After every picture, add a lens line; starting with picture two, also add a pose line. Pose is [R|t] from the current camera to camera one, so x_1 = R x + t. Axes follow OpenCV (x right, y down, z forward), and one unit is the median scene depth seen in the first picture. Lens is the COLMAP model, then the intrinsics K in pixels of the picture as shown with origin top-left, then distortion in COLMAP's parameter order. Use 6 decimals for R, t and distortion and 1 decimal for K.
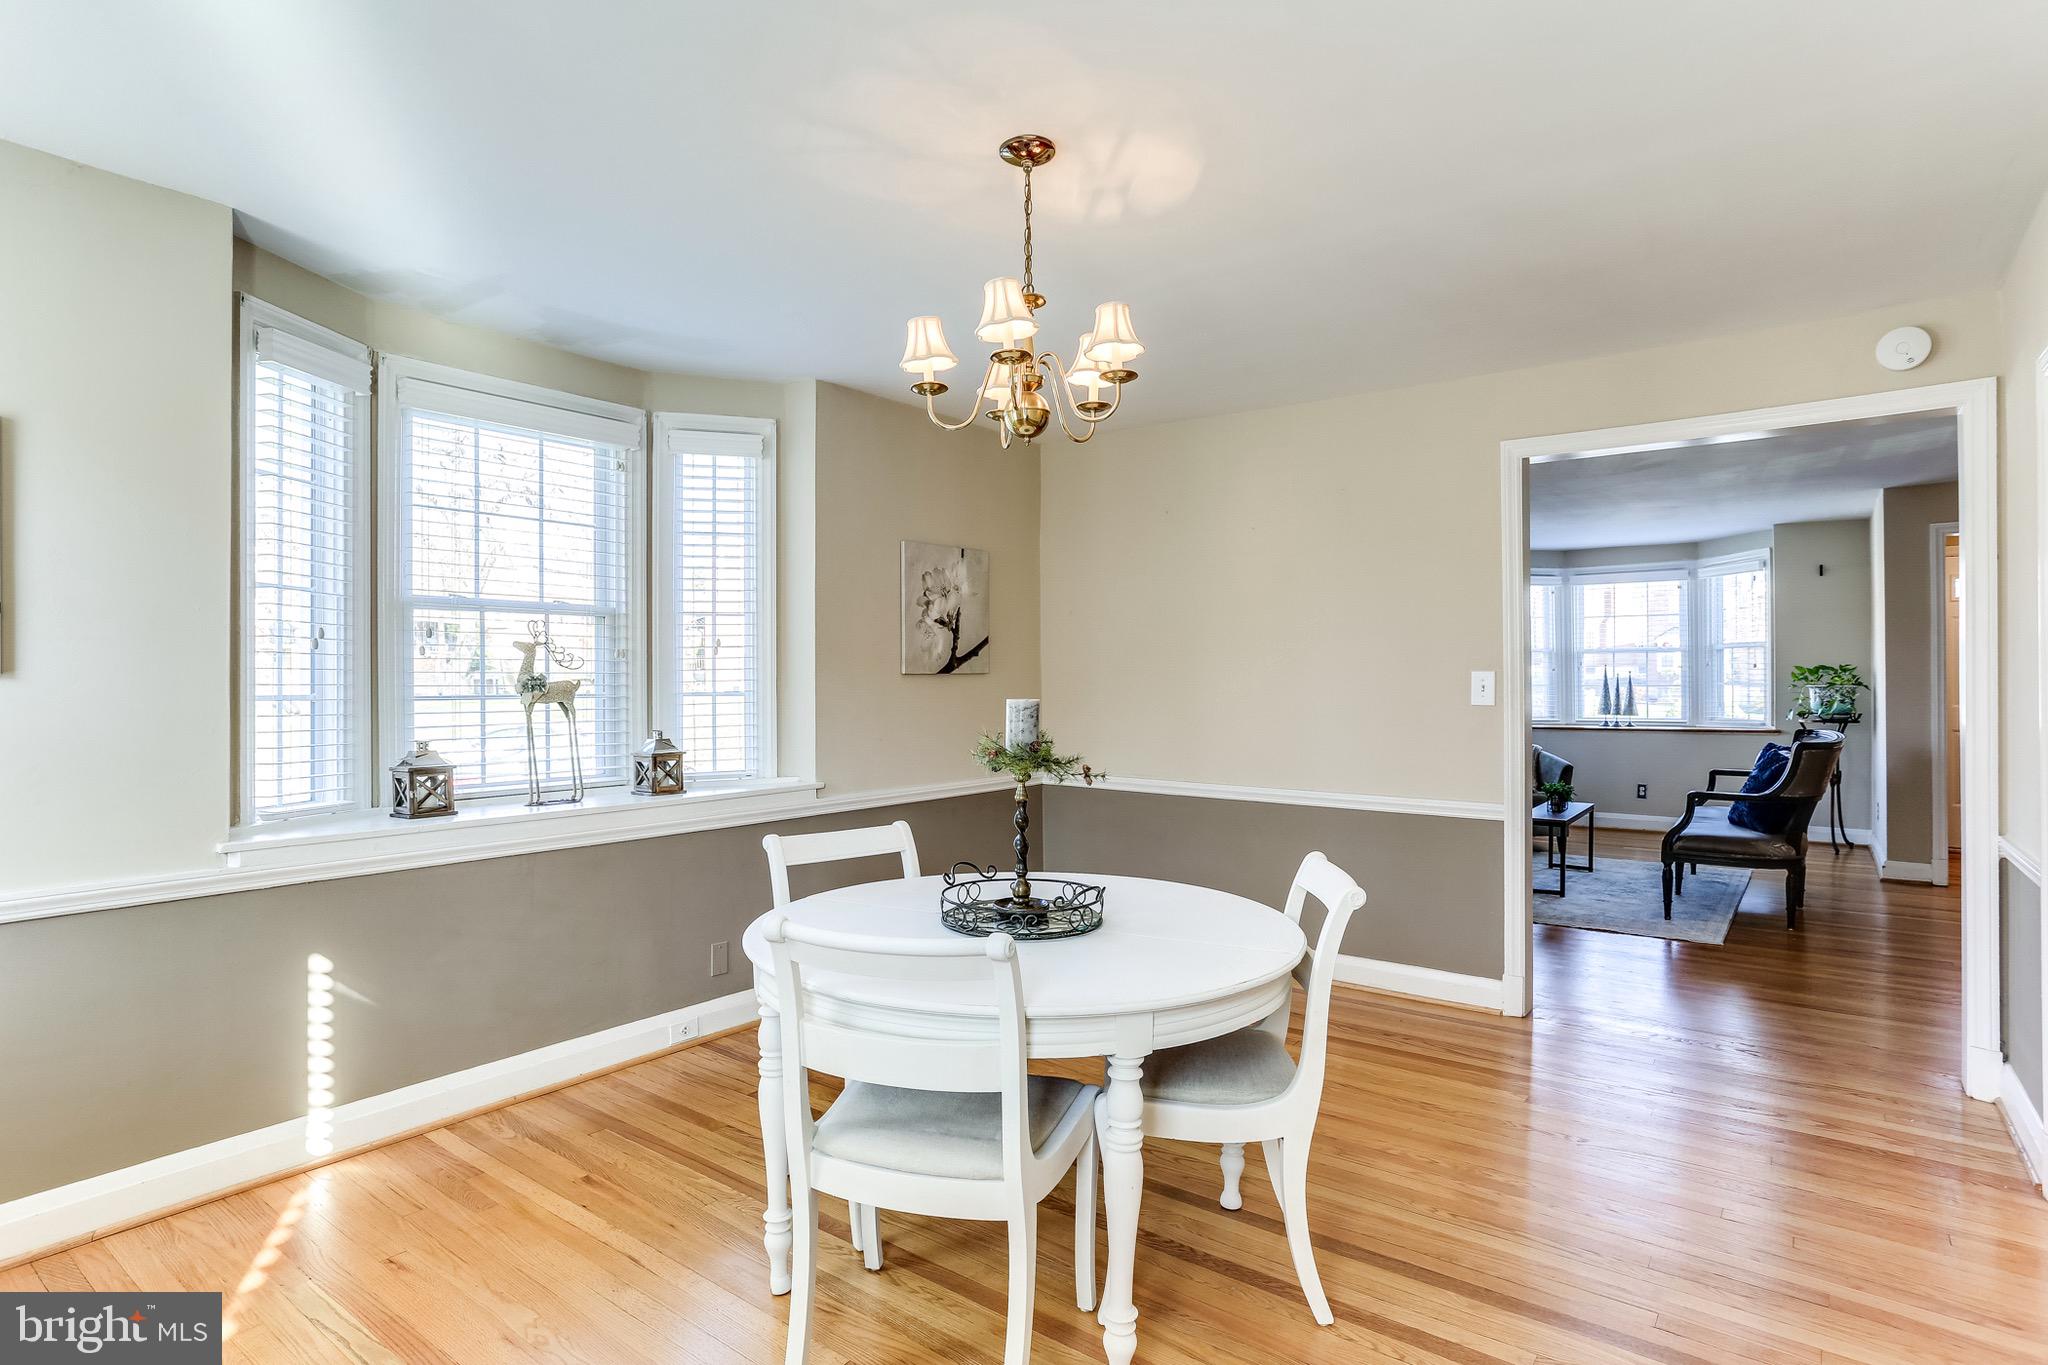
lens RADIAL K [[1006.8, 0, 1022.2], [0, 1006.8, 678.3], [0, 0, 1]] dist [-0.005050, 0.008325]
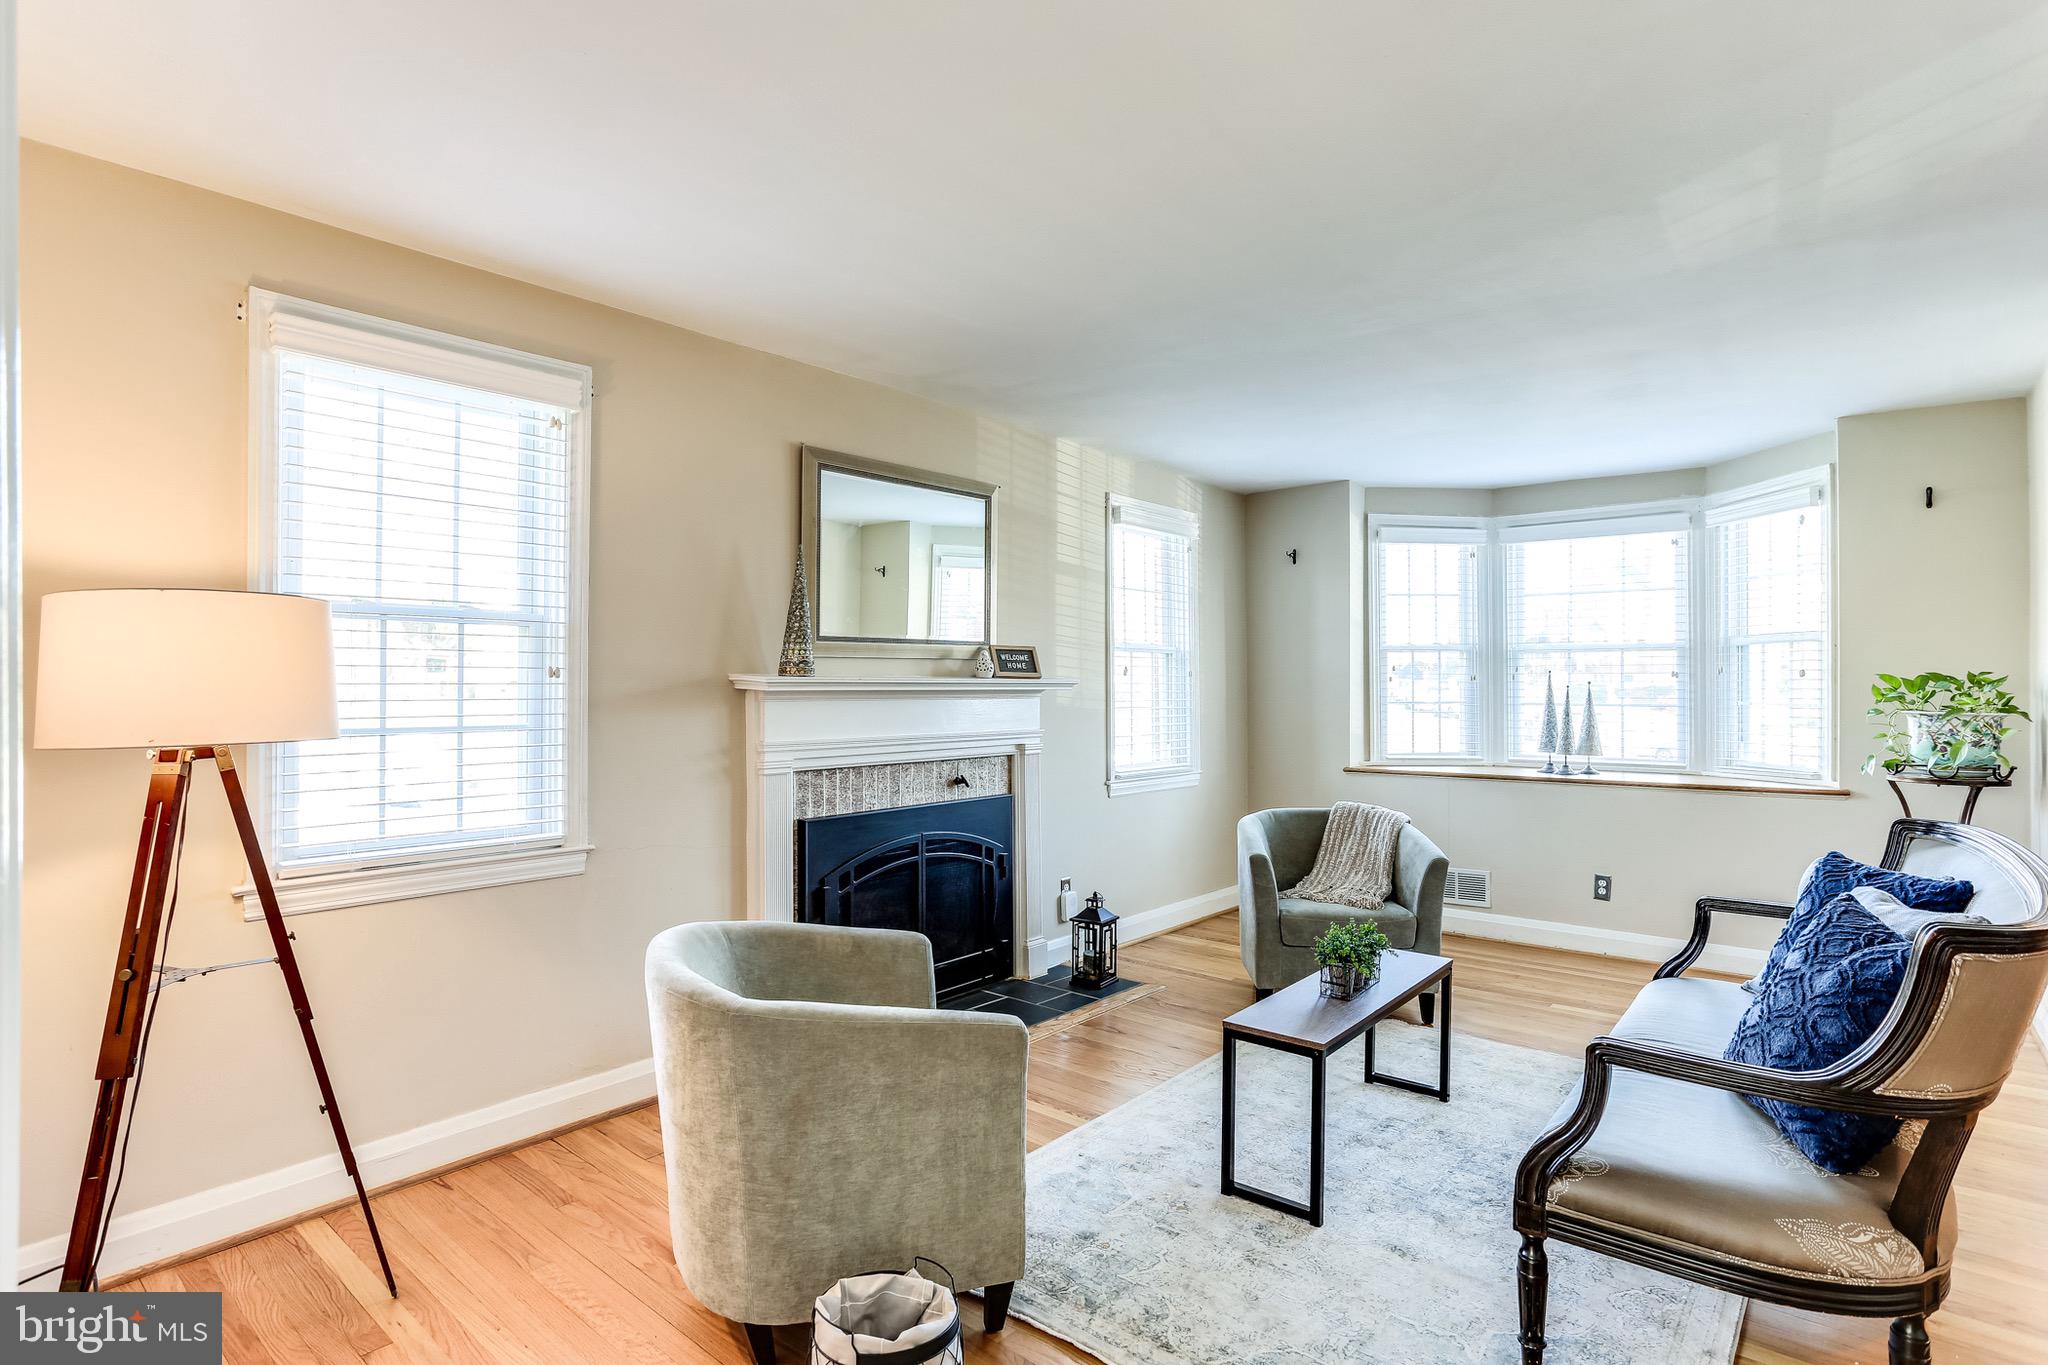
lens RADIAL K [[1006.8, 0, 1024.1], [0, 1006.8, 680.1], [0, 0, 1]] dist [-0.005050, 0.008325]
pose [[0.999545, 0.006435, -0.029459, 0.284518], [-0.006540, 0.999973, -0.003464, -0.003751], [0.029435, 0.003655, 0.999560, 0.390018]]
